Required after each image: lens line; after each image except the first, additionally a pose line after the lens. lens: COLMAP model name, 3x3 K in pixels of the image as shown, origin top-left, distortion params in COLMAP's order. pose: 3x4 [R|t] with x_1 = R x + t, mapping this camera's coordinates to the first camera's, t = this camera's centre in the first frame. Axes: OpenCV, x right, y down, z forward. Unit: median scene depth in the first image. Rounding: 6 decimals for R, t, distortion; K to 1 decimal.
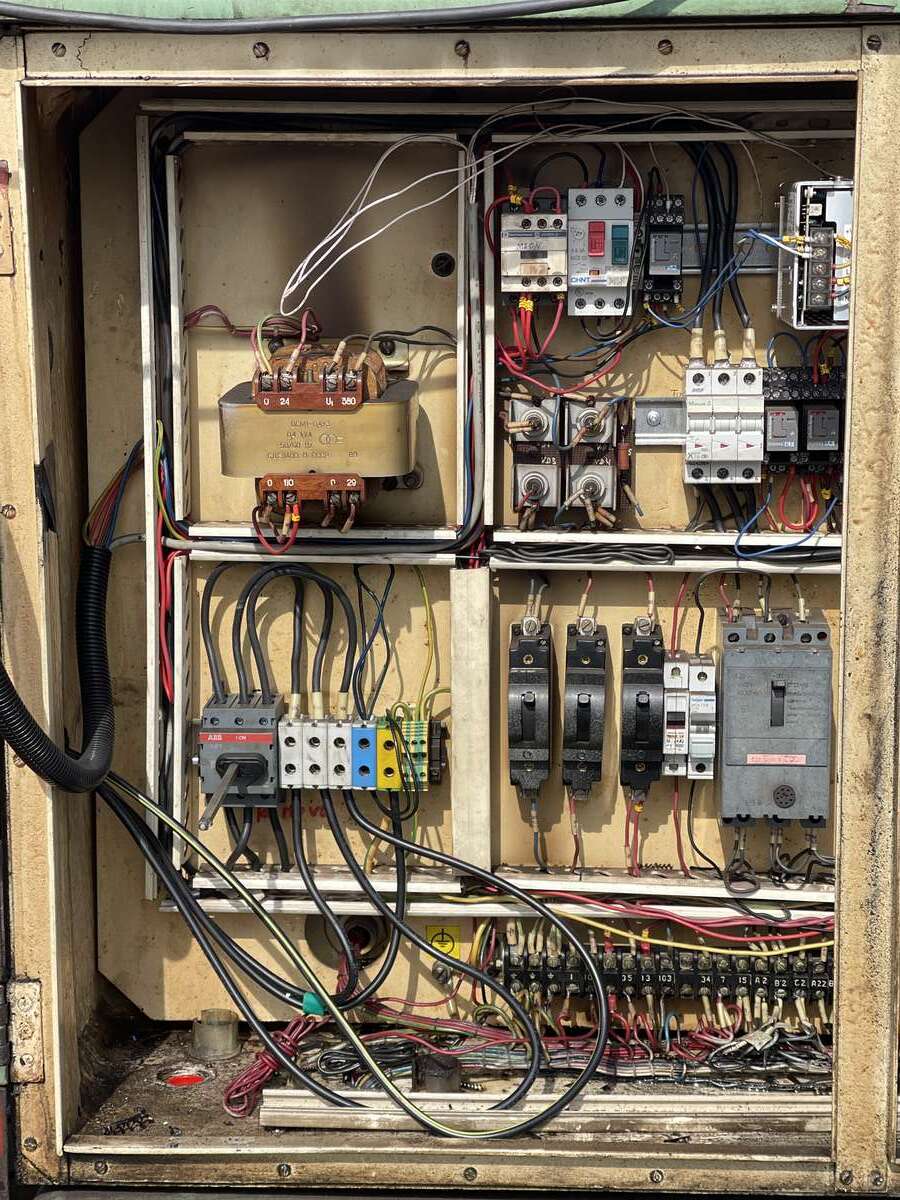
lens RADIAL K [[2199.7, 0, 448.7], [0, 2199.7, 555.6], [0, 0, 1]] dist [0.137432, 0.284470]
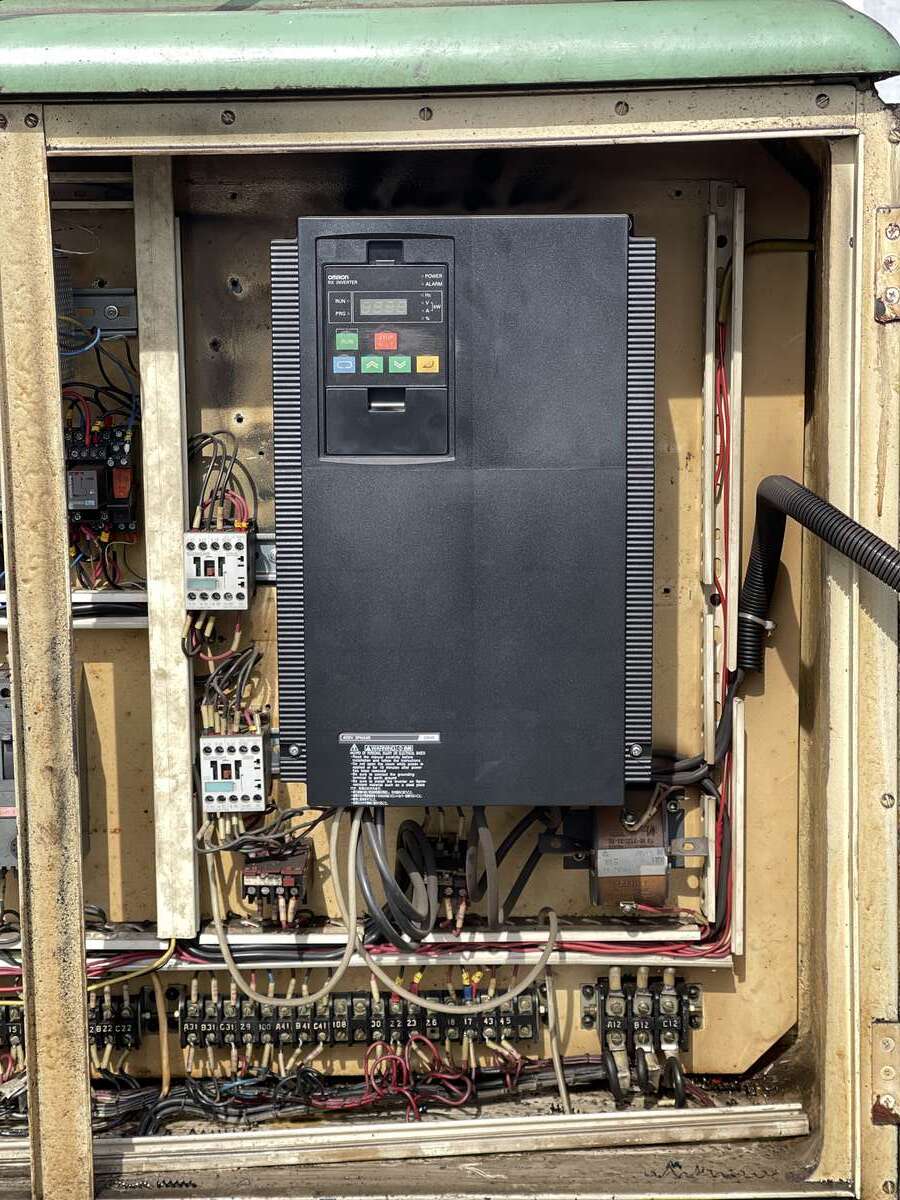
lens RADIAL K [[2199.7, 0, 448.7], [0, 2199.7, 555.6], [0, 0, 1]] dist [0.137432, 0.284470]
pose [[0.999325, -0.018693, 0.031611, 0.314805], [0.019234, 0.999672, -0.016891, -0.005150], [-0.031285, 0.017487, 0.999358, -0.034174]]
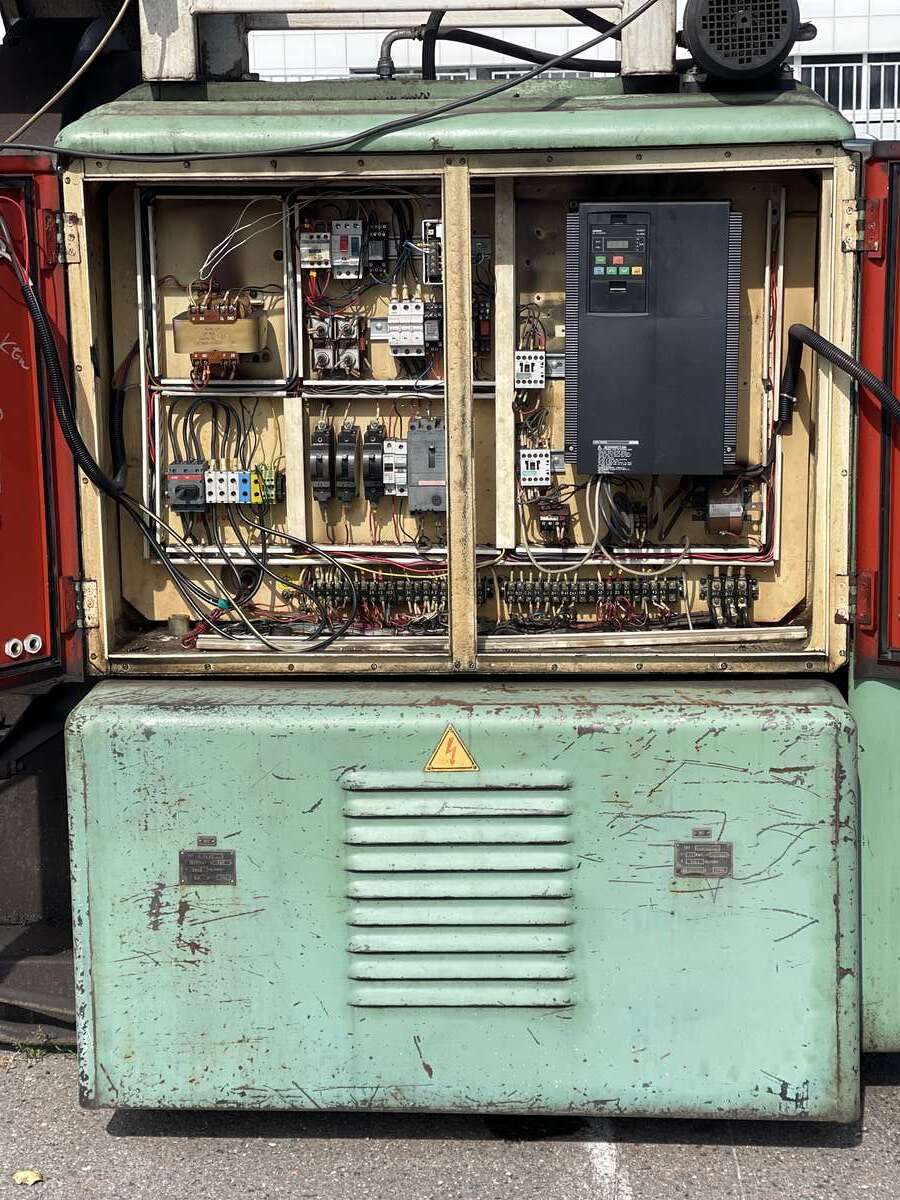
lens RADIAL K [[2199.7, 0, 448.7], [0, 2199.7, 555.6], [0, 0, 1]] dist [0.137432, 0.284470]
pose [[0.999920, -0.008647, -0.009279, 0.180694], [0.008795, 0.999833, 0.016040, 0.126730], [0.009139, -0.016120, 0.999828, -1.147779]]
